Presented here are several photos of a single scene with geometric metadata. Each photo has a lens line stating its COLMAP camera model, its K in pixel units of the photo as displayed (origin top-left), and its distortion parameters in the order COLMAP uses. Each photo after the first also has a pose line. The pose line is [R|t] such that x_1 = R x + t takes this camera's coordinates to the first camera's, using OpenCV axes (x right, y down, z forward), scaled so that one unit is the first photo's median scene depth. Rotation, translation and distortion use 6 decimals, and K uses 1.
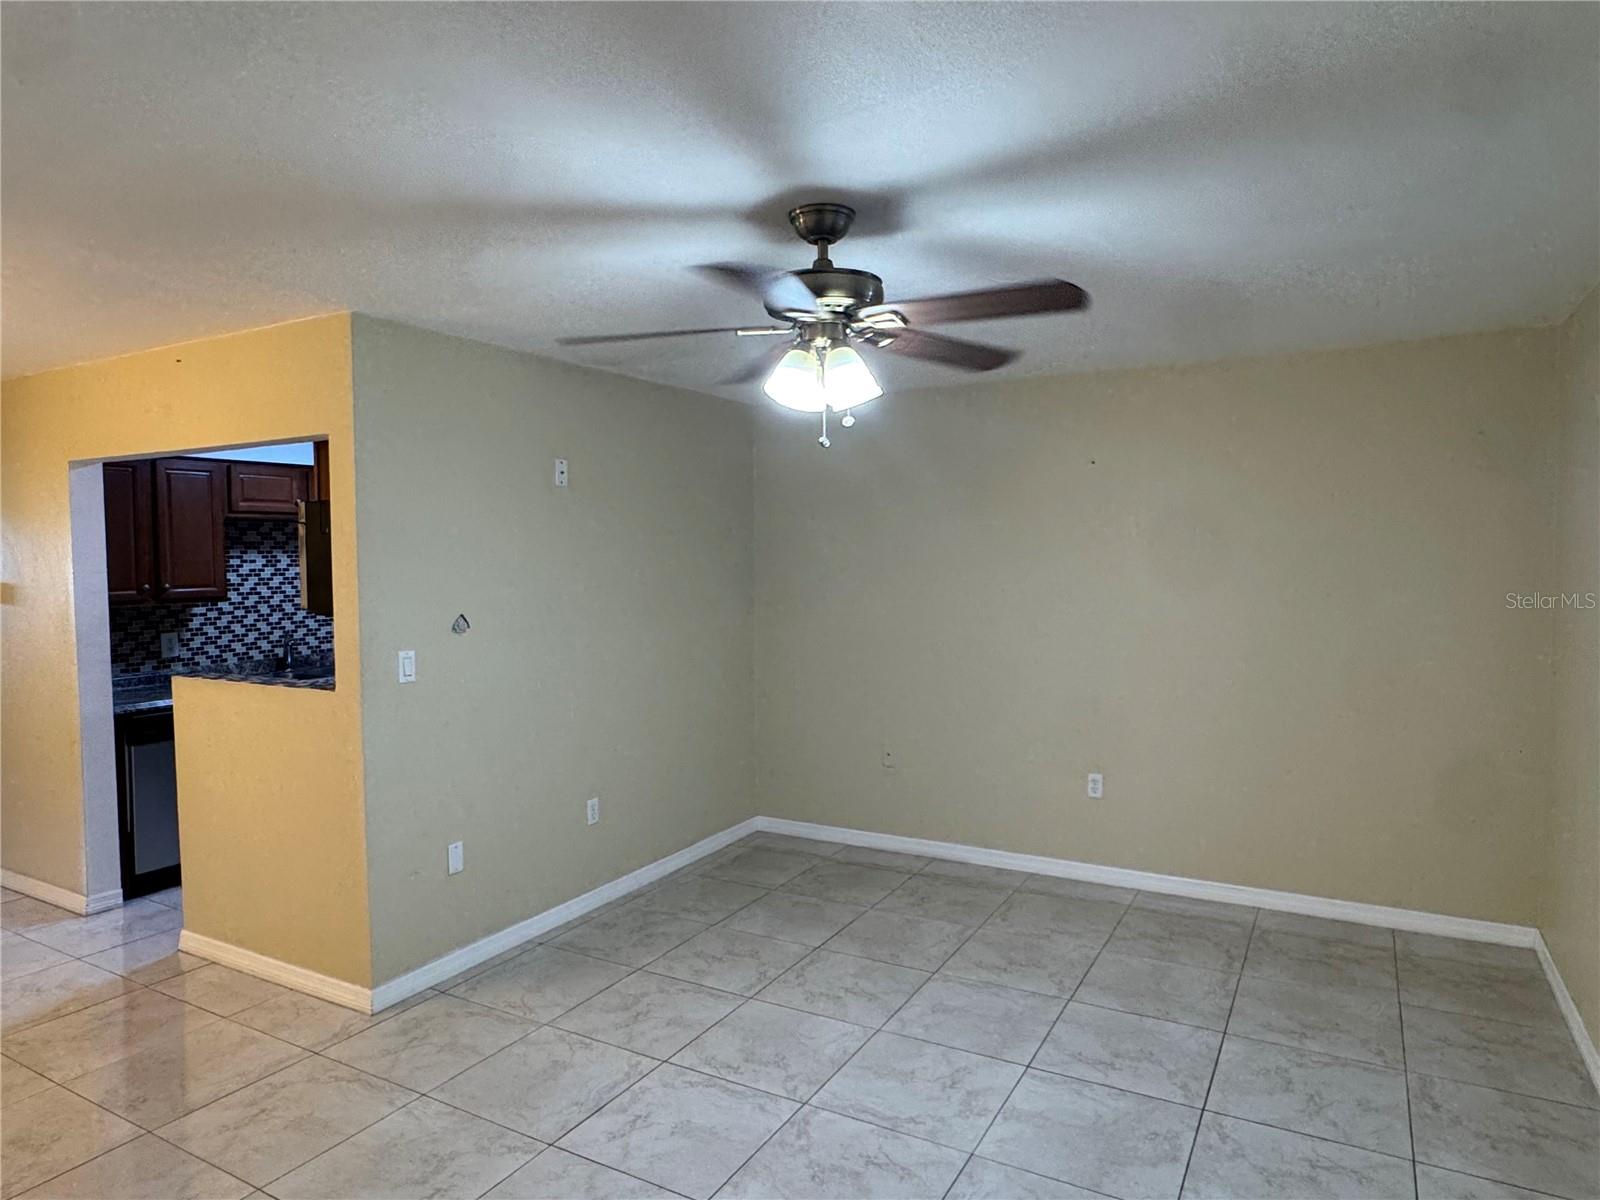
lens RADIAL K [[1006.4, 0, 809.4], [0, 1006.4, 603.8], [0, 0, 1]] dist [0.001456, 0.006630]
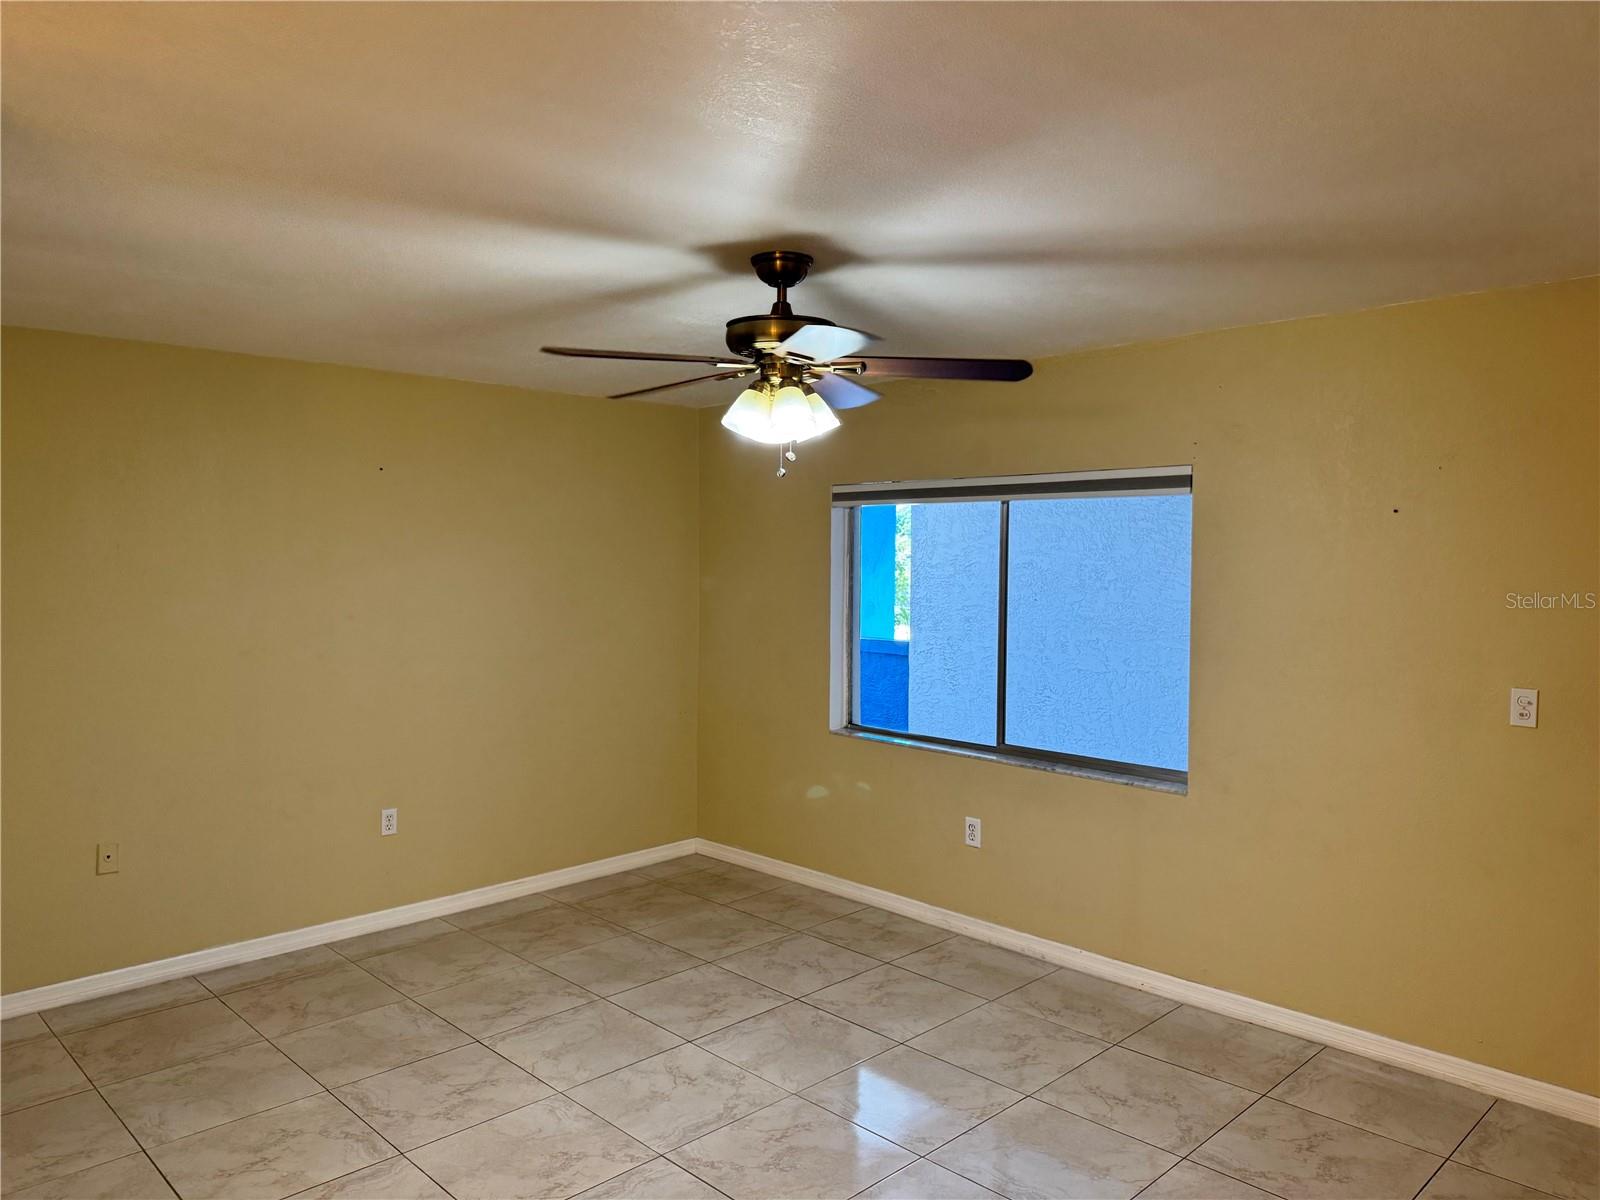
lens RADIAL K [[1117.7, 0, 806.3], [0, 1117.7, 593.8], [0, 0, 1]] dist [0.029133, -0.035013]
pose [[0.280051, -0.026455, 0.959620, -0.748890], [0.047391, 0.998782, 0.013704, -0.030827], [-0.958815, 0.041640, 0.280964, 0.426716]]
